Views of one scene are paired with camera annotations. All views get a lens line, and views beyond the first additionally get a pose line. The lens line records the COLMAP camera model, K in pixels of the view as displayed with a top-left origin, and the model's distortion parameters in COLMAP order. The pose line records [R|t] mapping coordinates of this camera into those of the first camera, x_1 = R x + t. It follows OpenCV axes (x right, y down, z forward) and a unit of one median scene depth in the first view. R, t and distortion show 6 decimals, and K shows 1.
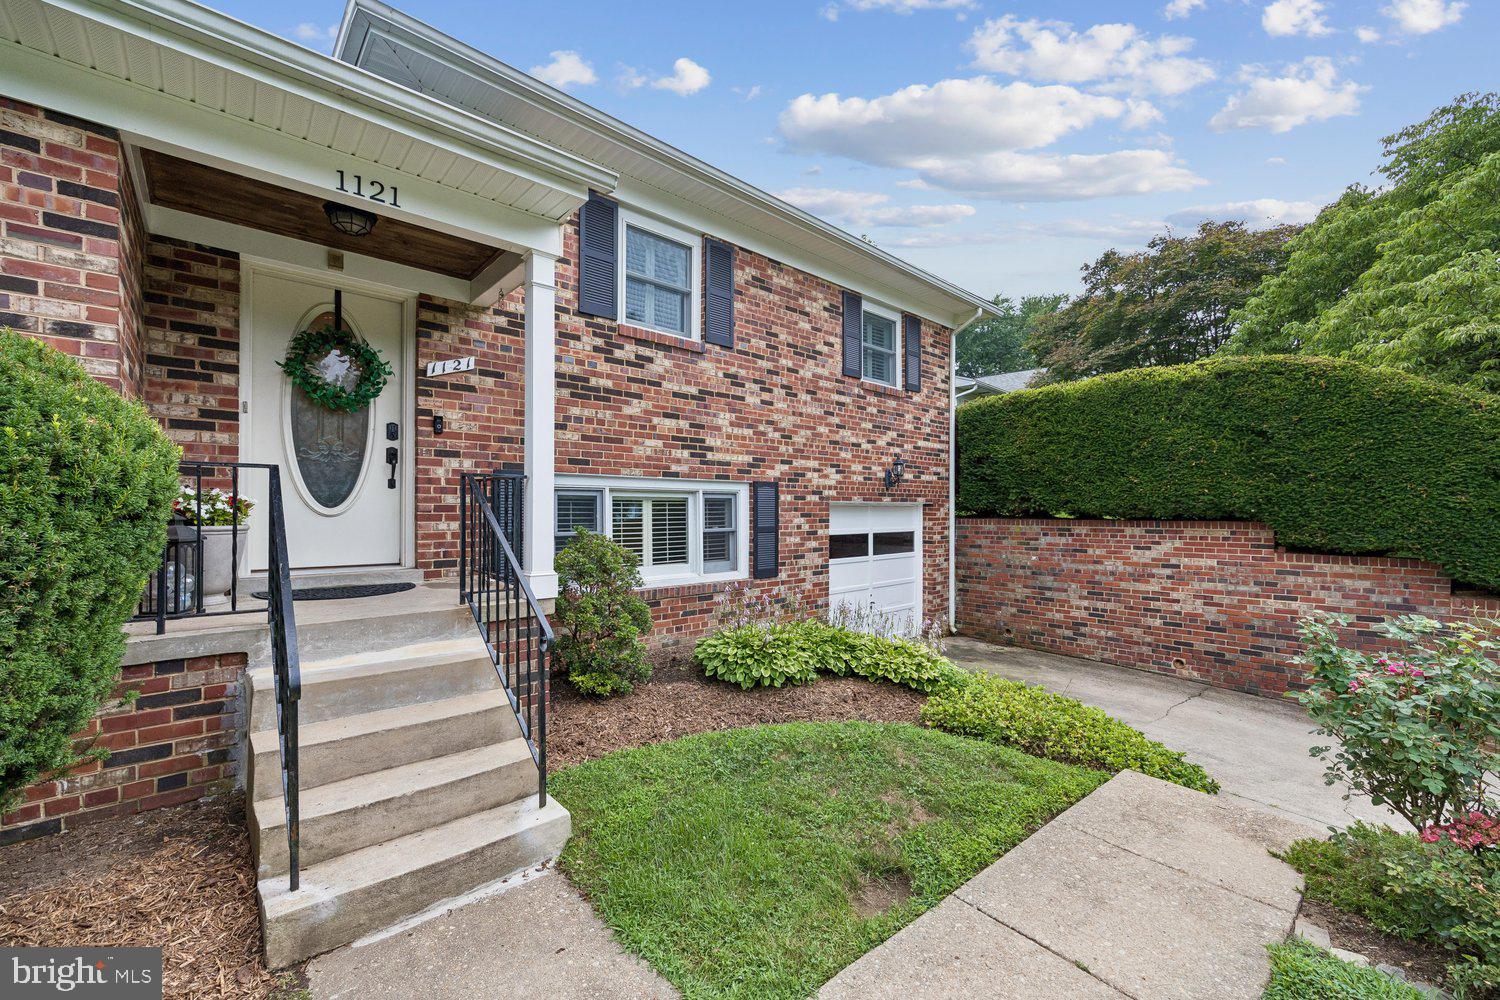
lens RADIAL K [[609.6, 0, 750.0], [0, 609.6, 500.0], [0, 0, 1]] dist [-0.000049, 0.000676]
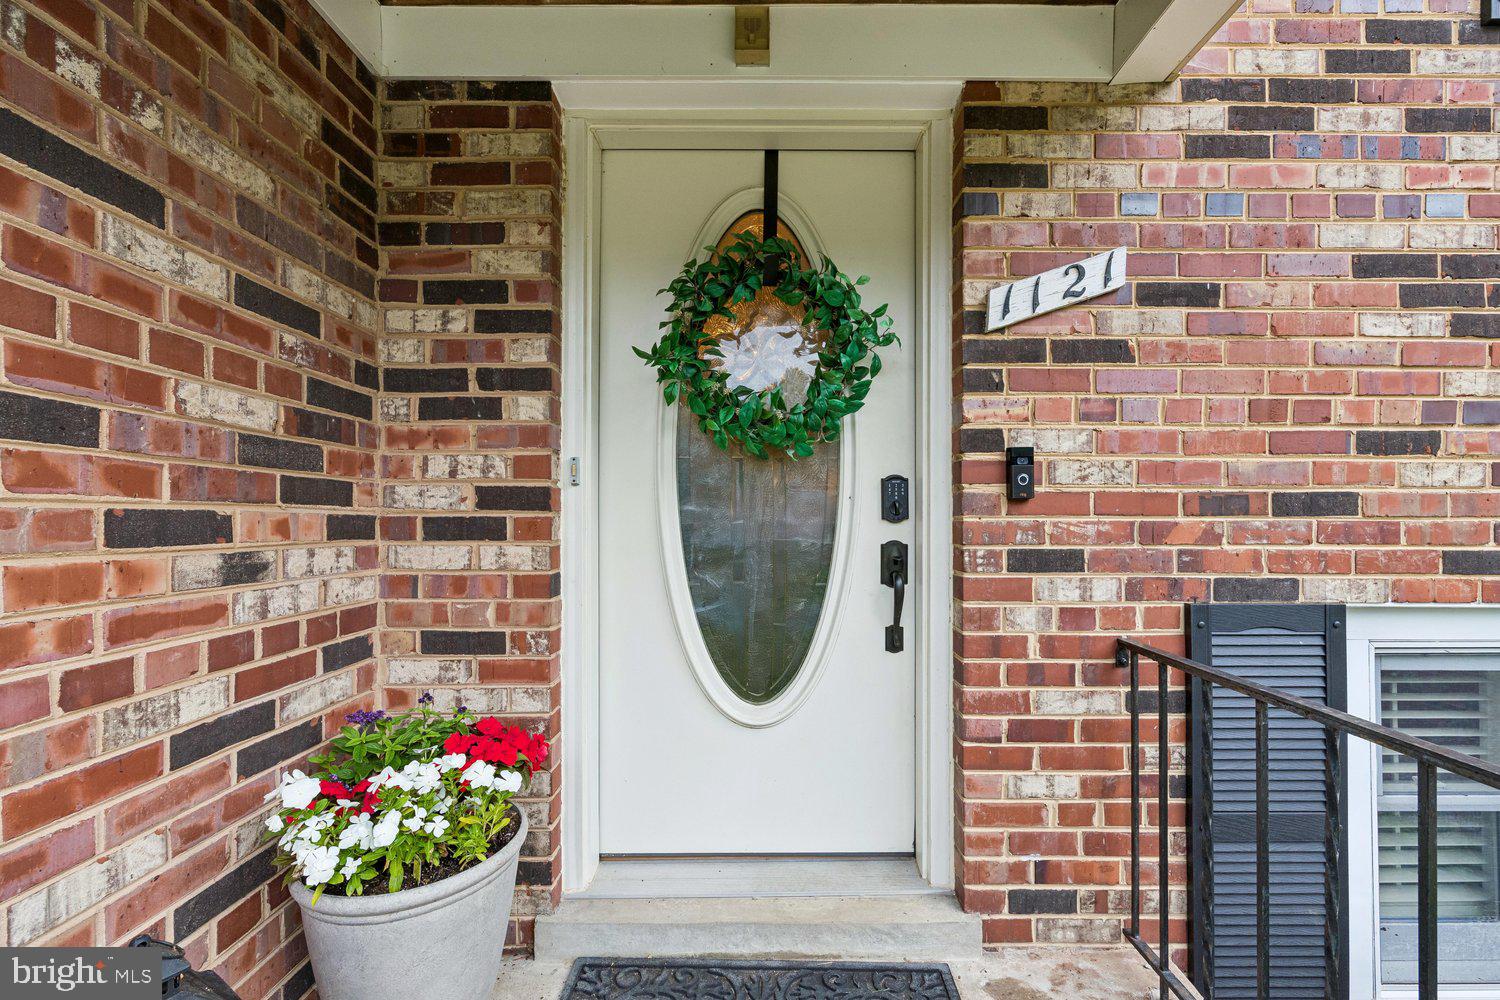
lens RADIAL K [[608.6, 0, 749.2], [0, 608.6, 510.1], [0, 0, 1]] dist [0.000197, 0.000391]
pose [[0.730986, 0.001973, -0.682389, -0.396069], [0.010392, 0.999848, 0.014023, -0.111049], [0.682313, -0.017342, 0.730854, 0.664810]]
